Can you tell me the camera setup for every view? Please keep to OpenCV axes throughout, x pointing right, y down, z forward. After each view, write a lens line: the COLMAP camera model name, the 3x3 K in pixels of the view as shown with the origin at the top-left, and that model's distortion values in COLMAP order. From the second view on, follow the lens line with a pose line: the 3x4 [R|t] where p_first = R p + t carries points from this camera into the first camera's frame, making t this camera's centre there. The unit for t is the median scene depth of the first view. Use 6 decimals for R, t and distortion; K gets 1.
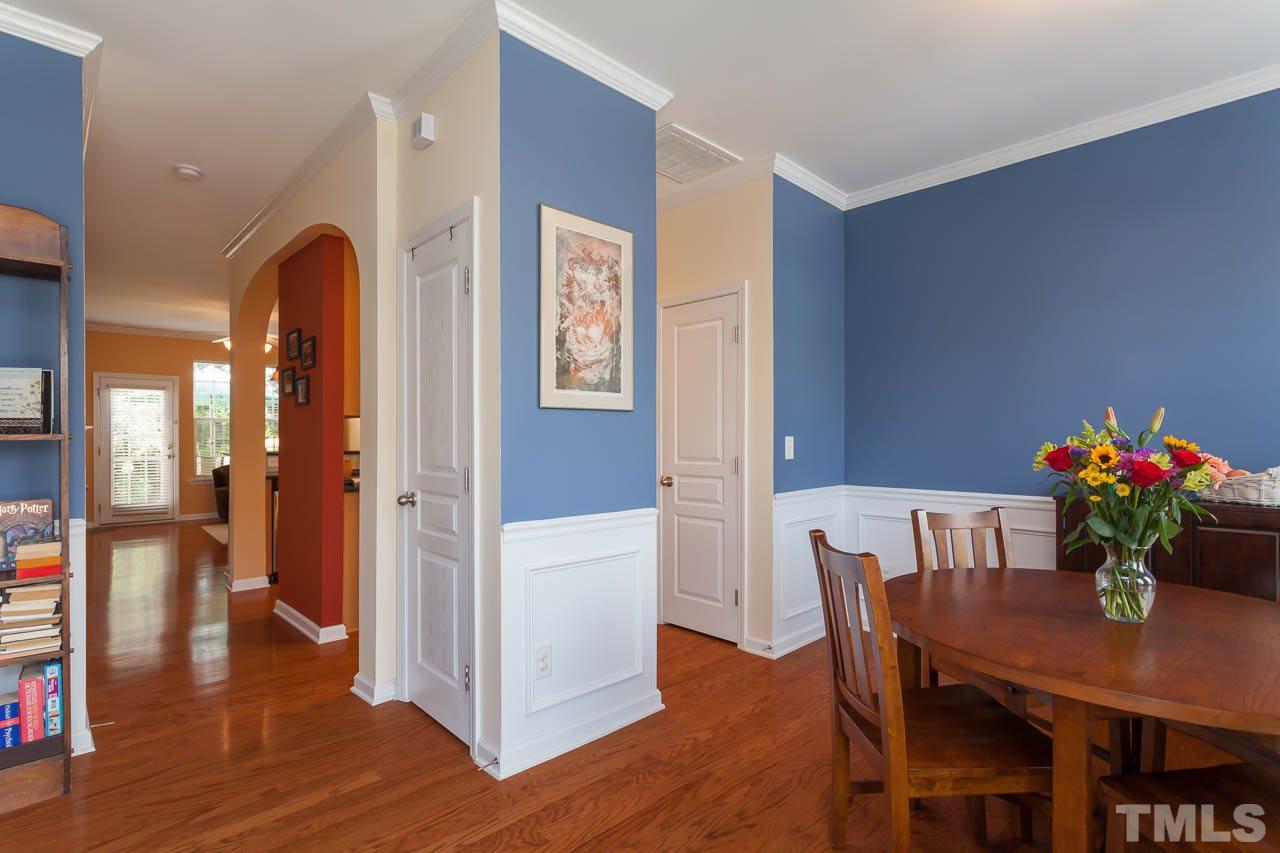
lens RADIAL K [[608.8, 0, 642.0], [0, 608.8, 430.9], [0, 0, 1]] dist [0.000625, 0.000120]
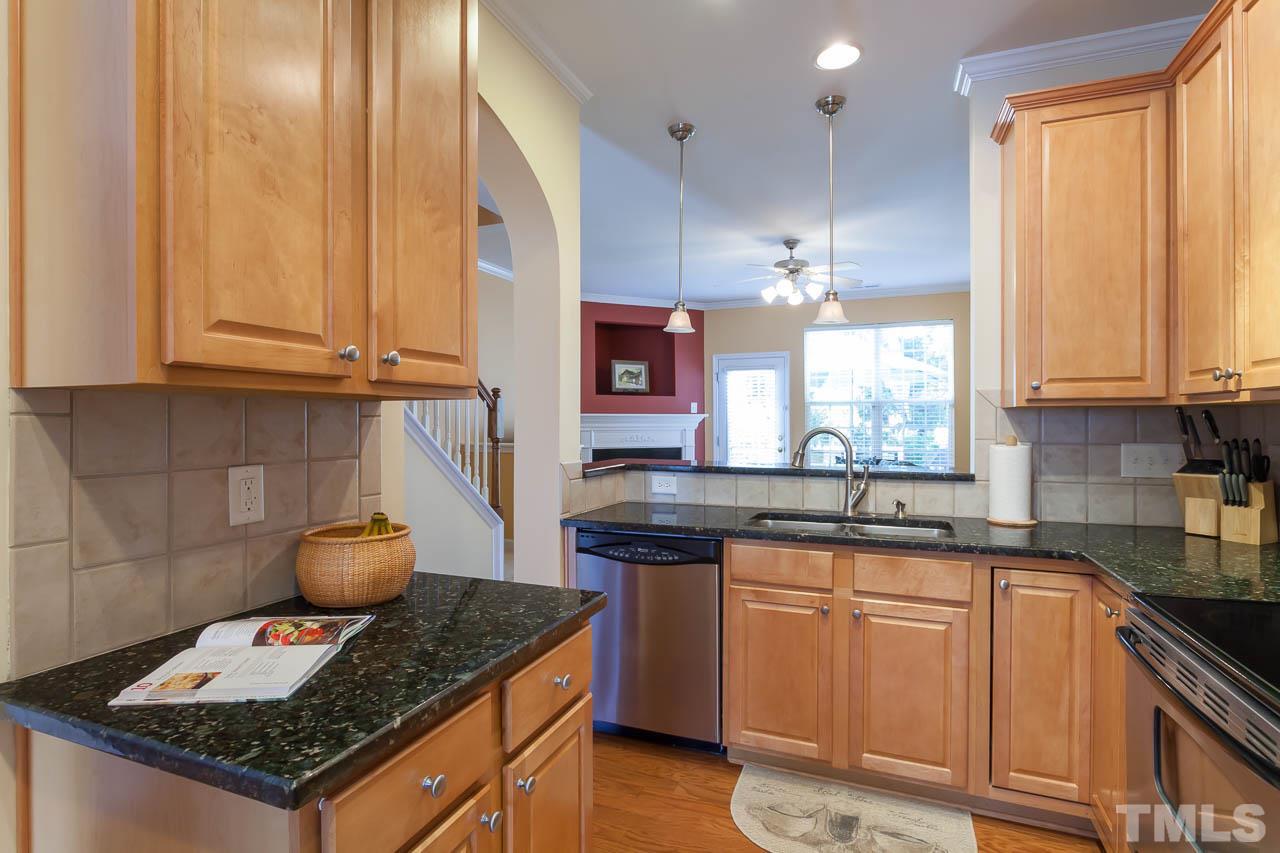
lens RADIAL K [[631.5, 0, 638.4], [0, 631.5, 417.7], [0, 0, 1]] dist [-0.002711, 0.000648]
pose [[0.403478, -0.002439, -0.914986, -0.218813], [0.009820, 0.999950, 0.001664, -0.014573], [0.914937, -0.009656, 0.403482, 1.510646]]
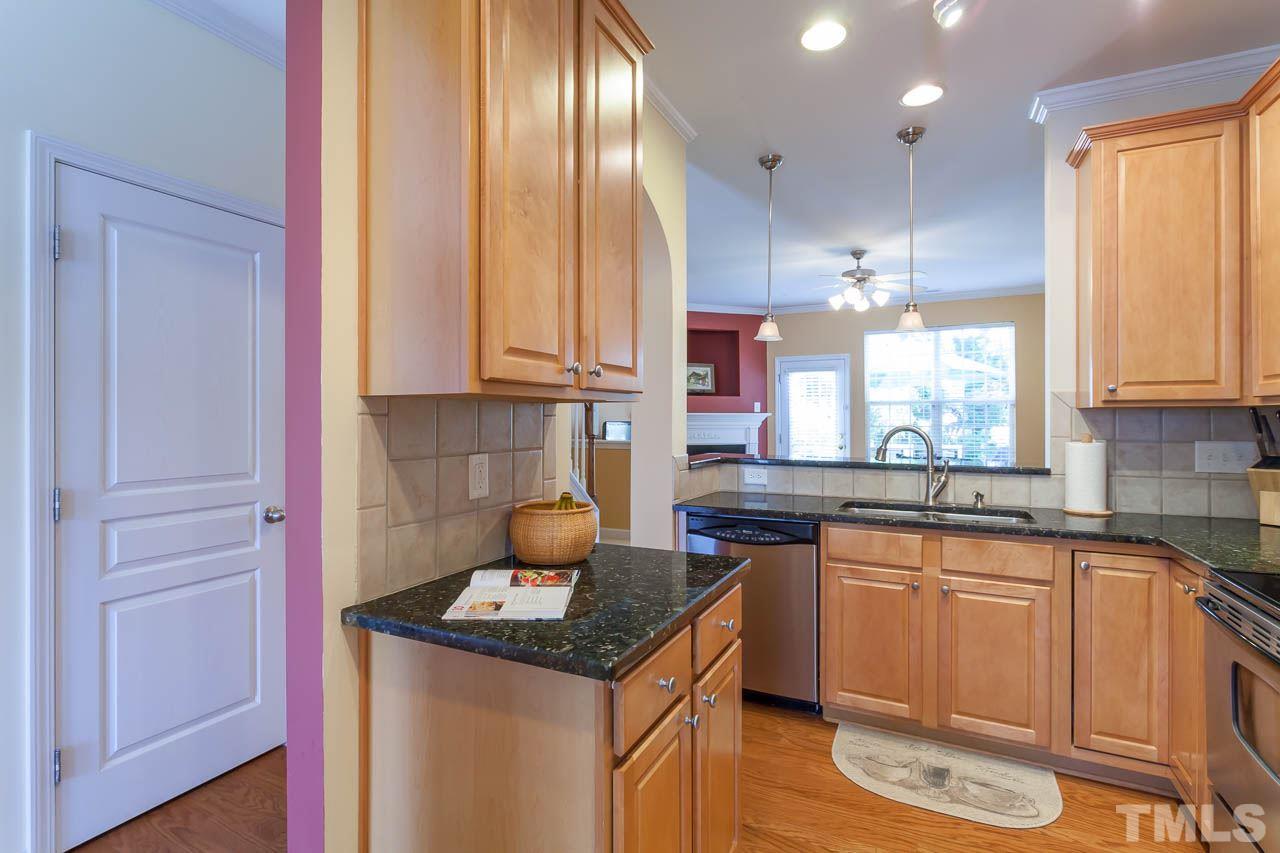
lens RADIAL K [[607.4, 0, 639.2], [0, 607.4, 412.8], [0, 0, 1]] dist [0.014377, -0.004777]
pose [[0.332413, -0.007377, -0.943105, -0.159354], [0.008814, 0.999950, -0.004715, -0.016387], [0.943093, -0.006746, 0.332462, 1.385297]]
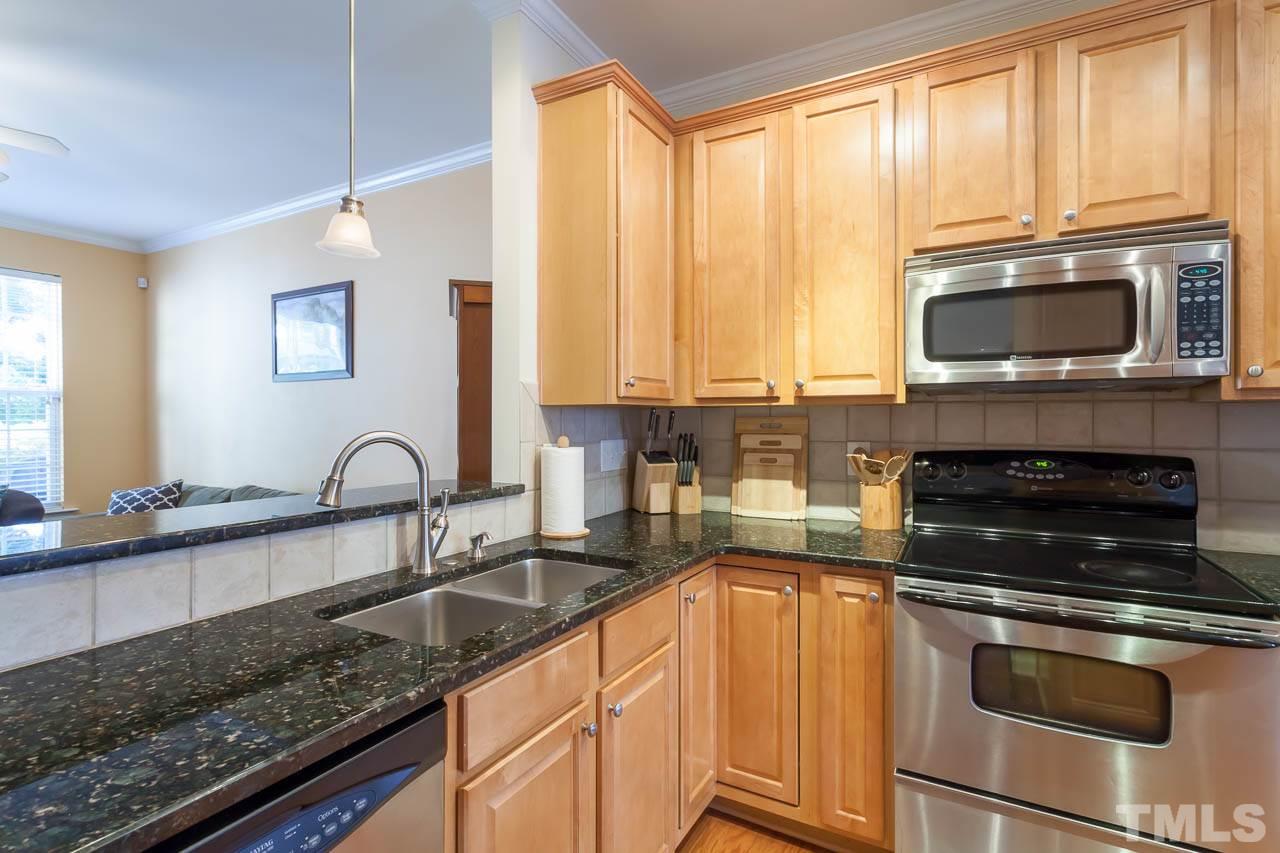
lens RADIAL K [[611.6, 0, 635.2], [0, 611.6, 419.5], [0, 0, 1]] dist [0.000478, 0.000093]
pose [[0.961343, 0.001225, 0.275352, -0.927206], [-0.003839, 0.999953, 0.008955, -0.011239], [-0.275327, -0.009666, 0.961302, 1.582694]]
